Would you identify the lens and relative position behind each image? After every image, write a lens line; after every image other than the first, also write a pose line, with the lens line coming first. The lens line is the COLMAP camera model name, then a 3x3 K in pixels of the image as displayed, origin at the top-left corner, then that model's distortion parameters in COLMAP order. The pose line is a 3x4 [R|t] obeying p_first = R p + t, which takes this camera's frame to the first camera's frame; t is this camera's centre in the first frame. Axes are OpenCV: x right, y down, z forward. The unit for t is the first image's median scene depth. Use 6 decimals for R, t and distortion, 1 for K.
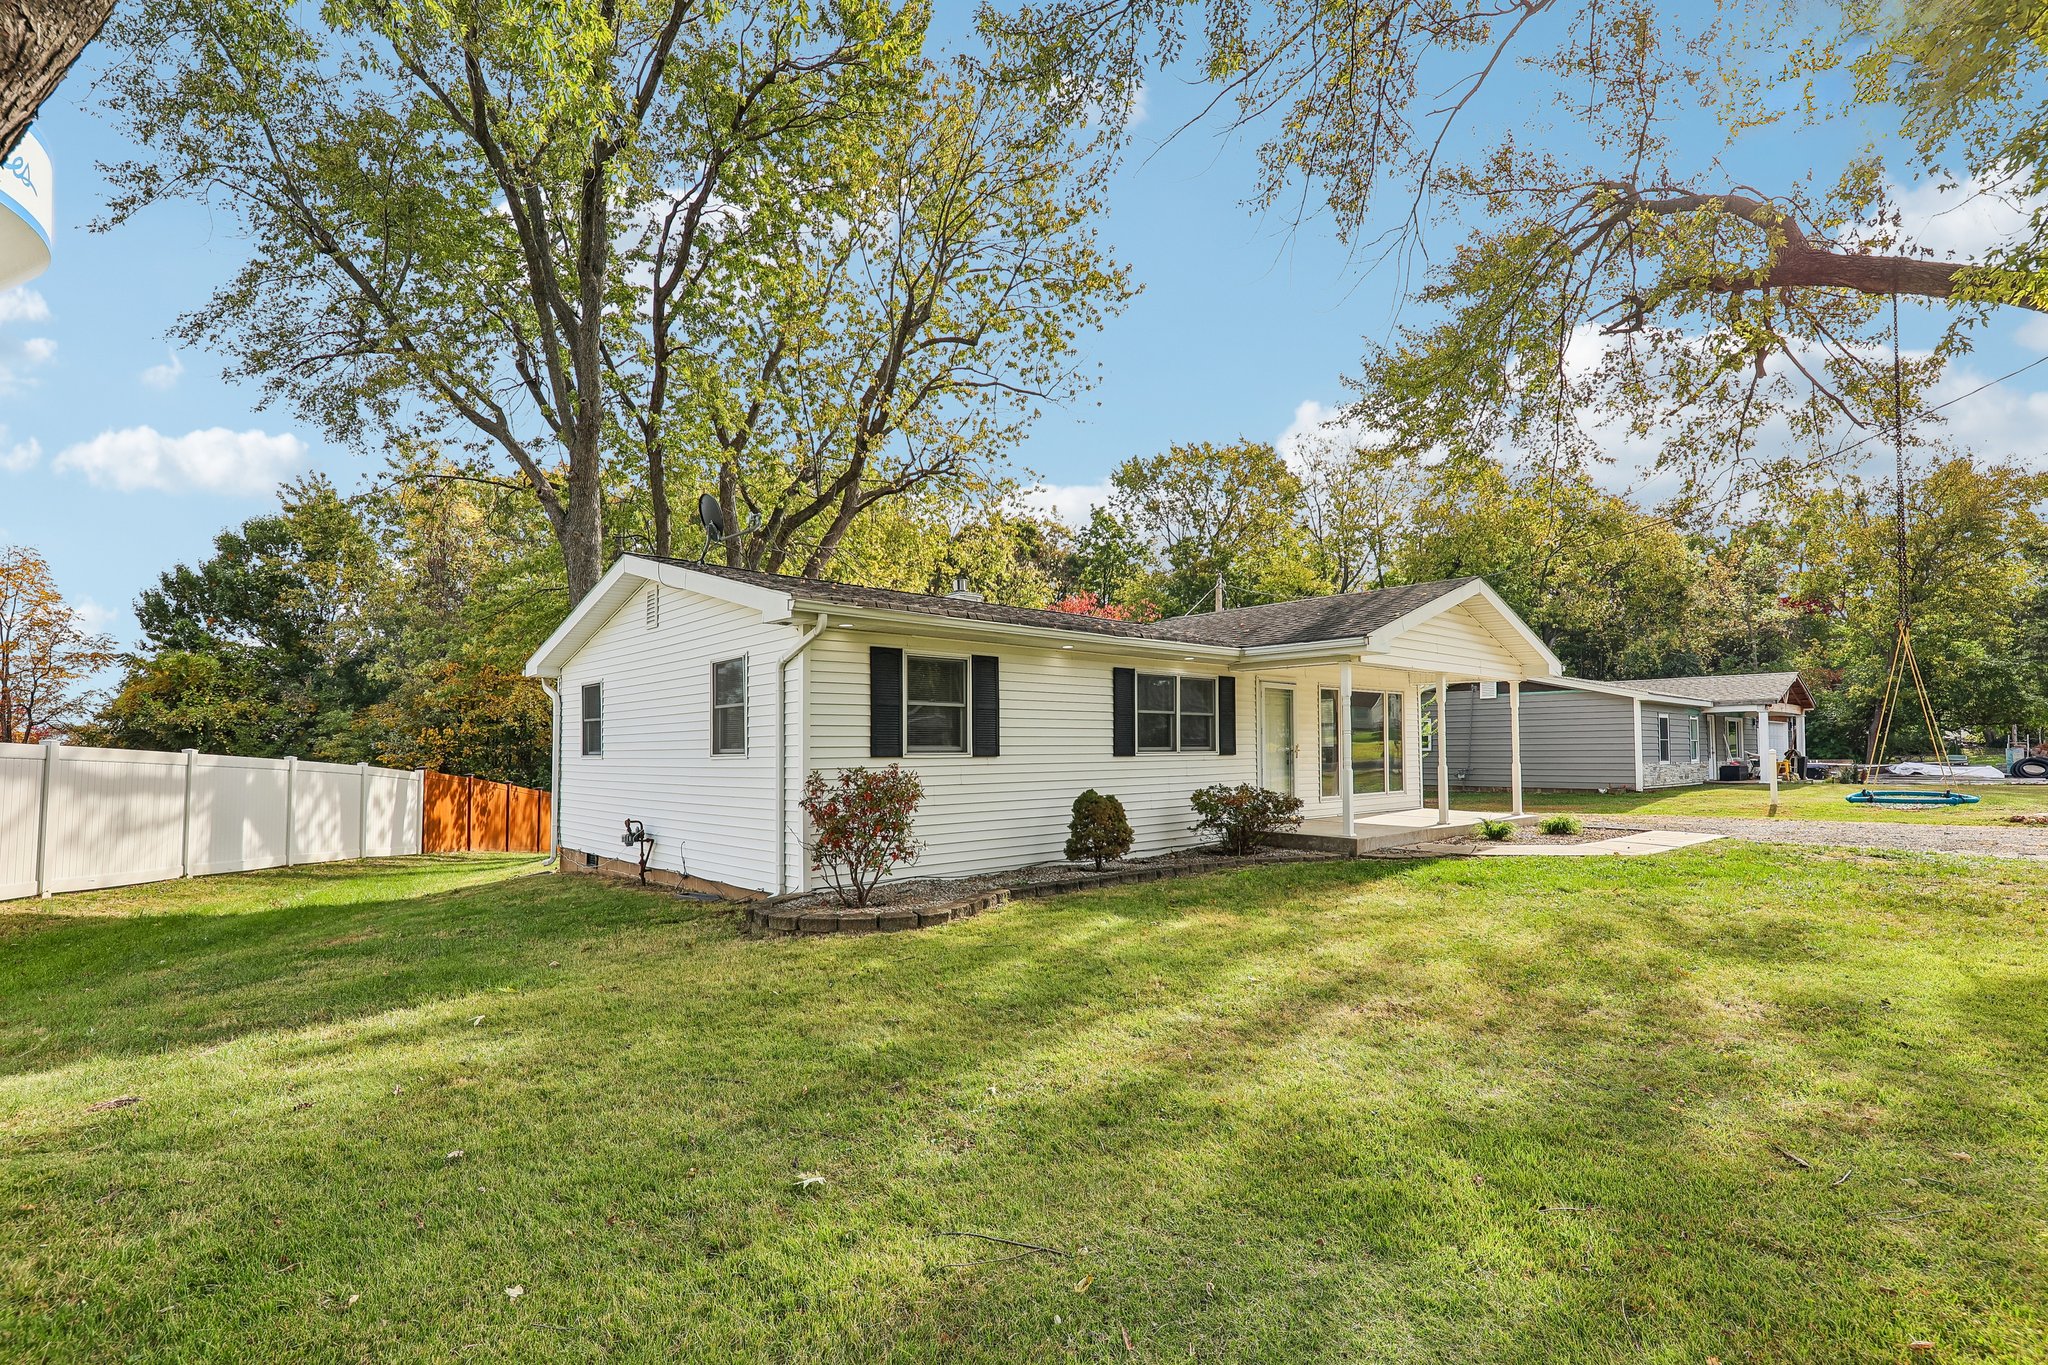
lens RADIAL K [[952.4, 0, 1024.5], [0, 952.4, 715.5], [0, 0, 1]] dist [-0.000707, -0.000176]
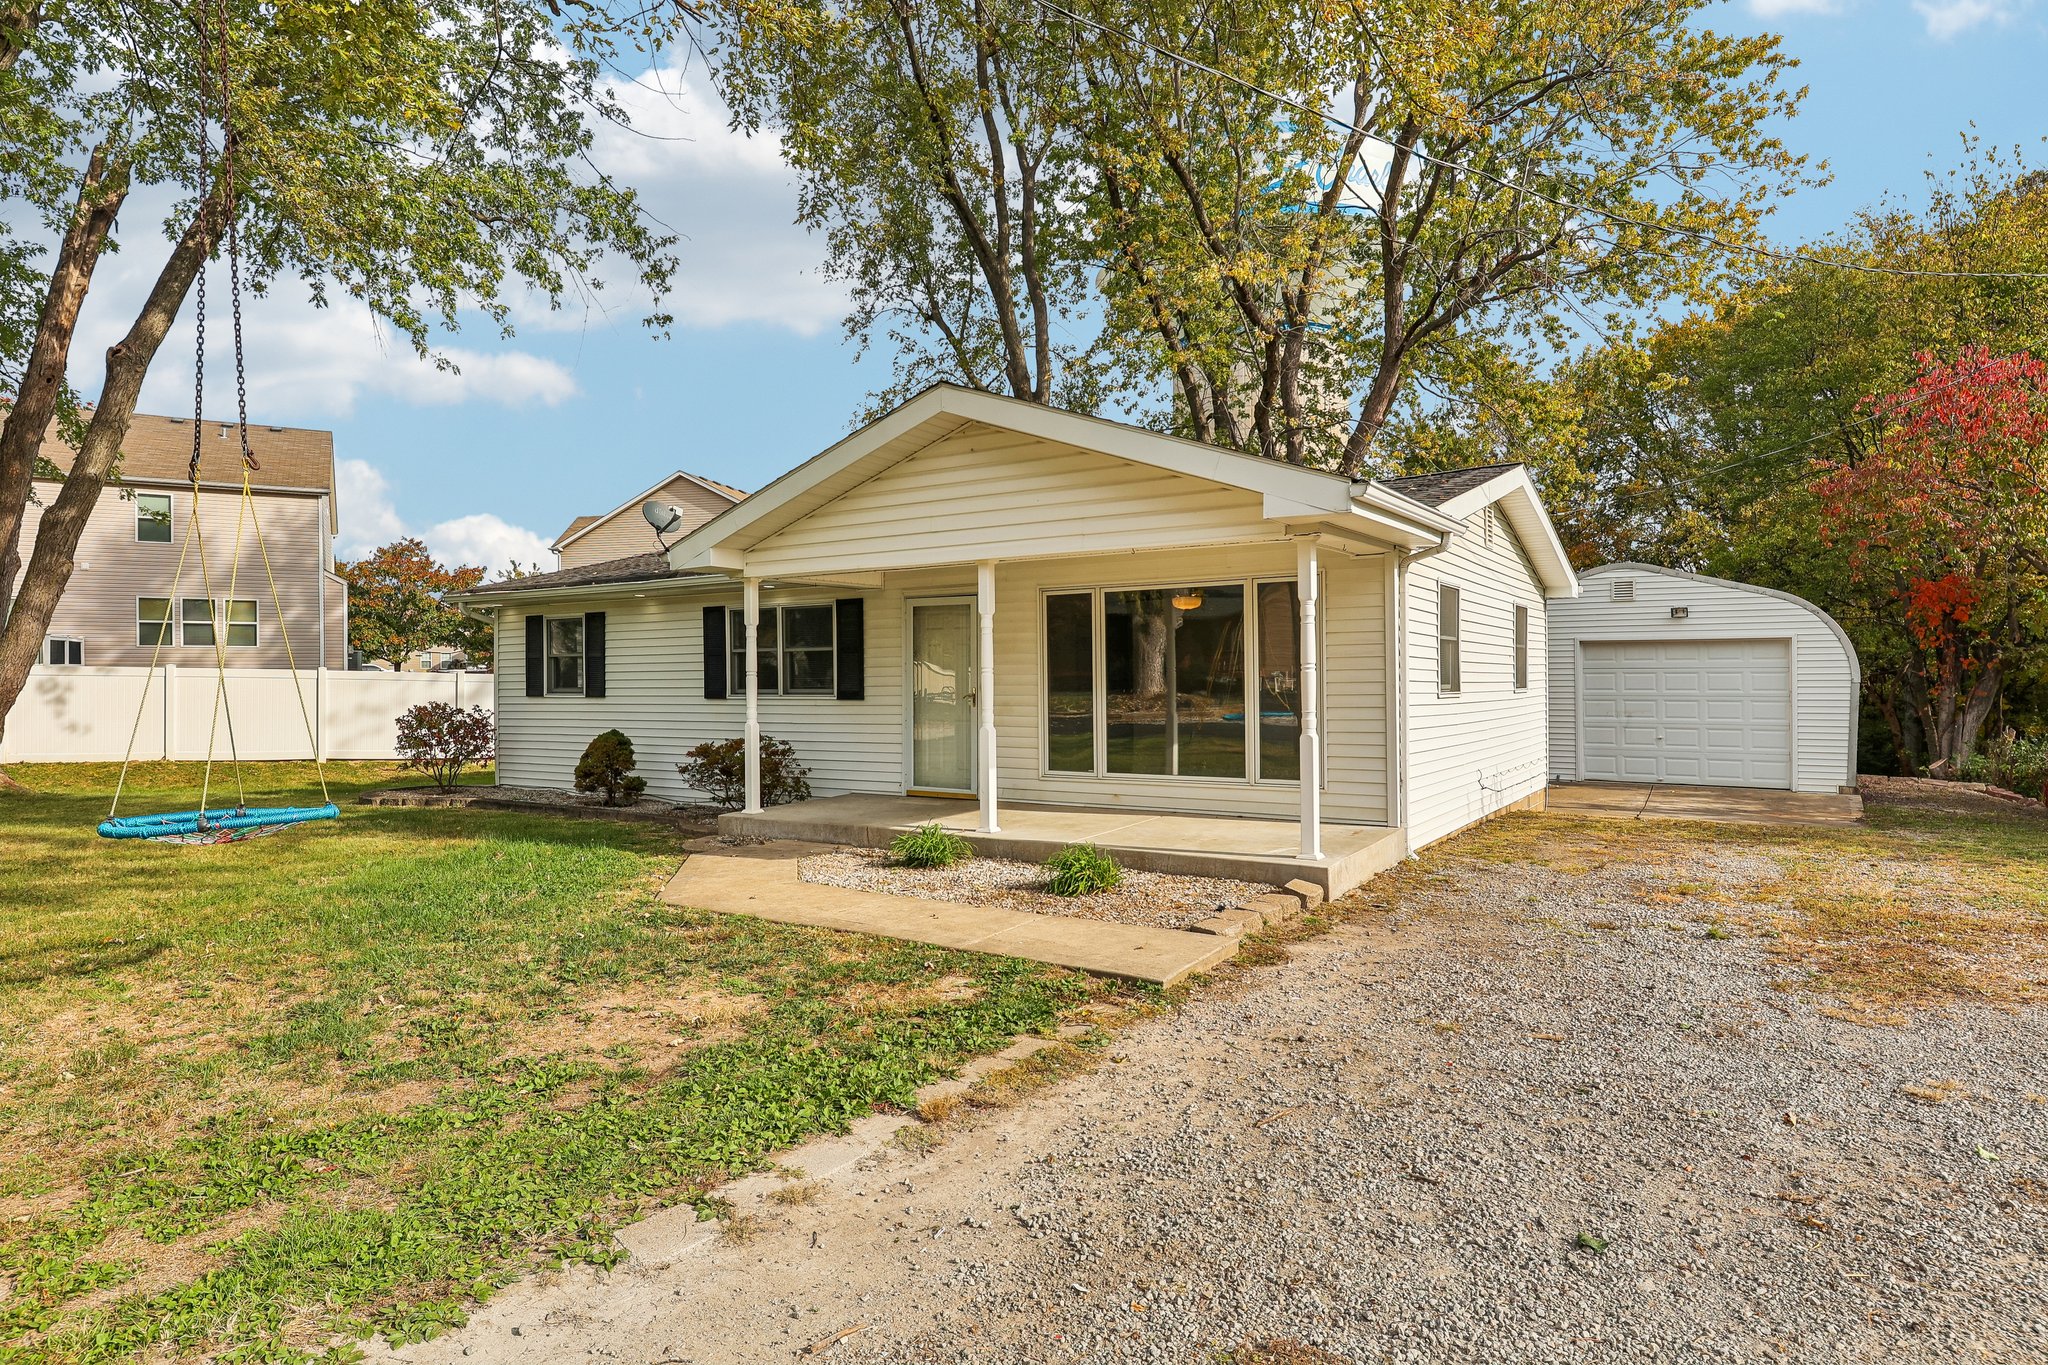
lens RADIAL K [[1152.8, 0, 1024.0], [0, 1152.8, 682.5], [0, 0, 1]] dist [0.219594, -0.000610]
pose [[0.239869, -0.001584, -0.970804, 1.359898], [0.029641, 0.999544, 0.005693, 0.028973], [0.970353, -0.030141, 0.239807, 1.037534]]
